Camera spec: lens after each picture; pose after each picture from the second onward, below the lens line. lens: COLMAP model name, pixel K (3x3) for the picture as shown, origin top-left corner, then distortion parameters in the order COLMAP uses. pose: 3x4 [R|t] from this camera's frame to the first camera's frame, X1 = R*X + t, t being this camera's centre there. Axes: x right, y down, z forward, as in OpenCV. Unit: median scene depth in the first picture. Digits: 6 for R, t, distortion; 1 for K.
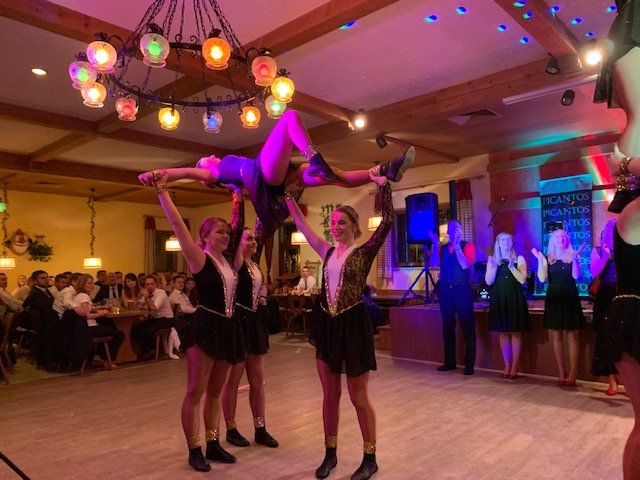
lens RADIAL K [[489.2, 0, 323.1], [0, 489.2, 244.3], [0, 0, 1]] dist [0.030397, -0.036555]
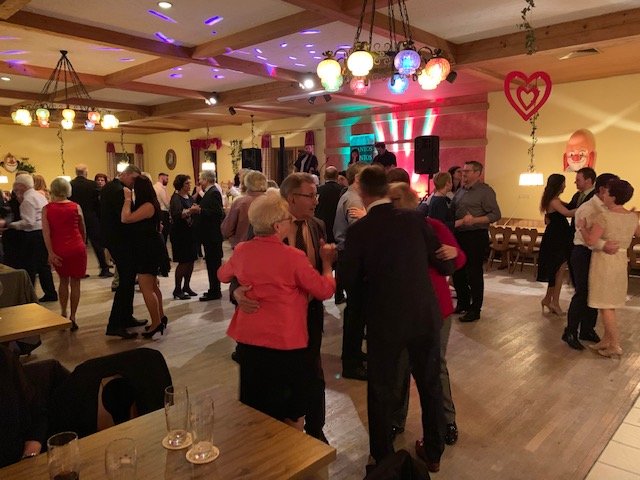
lens RADIAL K [[489.2, 0, 316.4], [0, 489.2, 240.8], [0, 0, 1]] dist [0.030397, -0.036555]
pose [[0.999579, 0.024228, -0.015983, 0.397544], [-0.020920, 0.983093, 0.181905, -0.090133], [0.020120, -0.181494, 0.983186, -0.559594]]
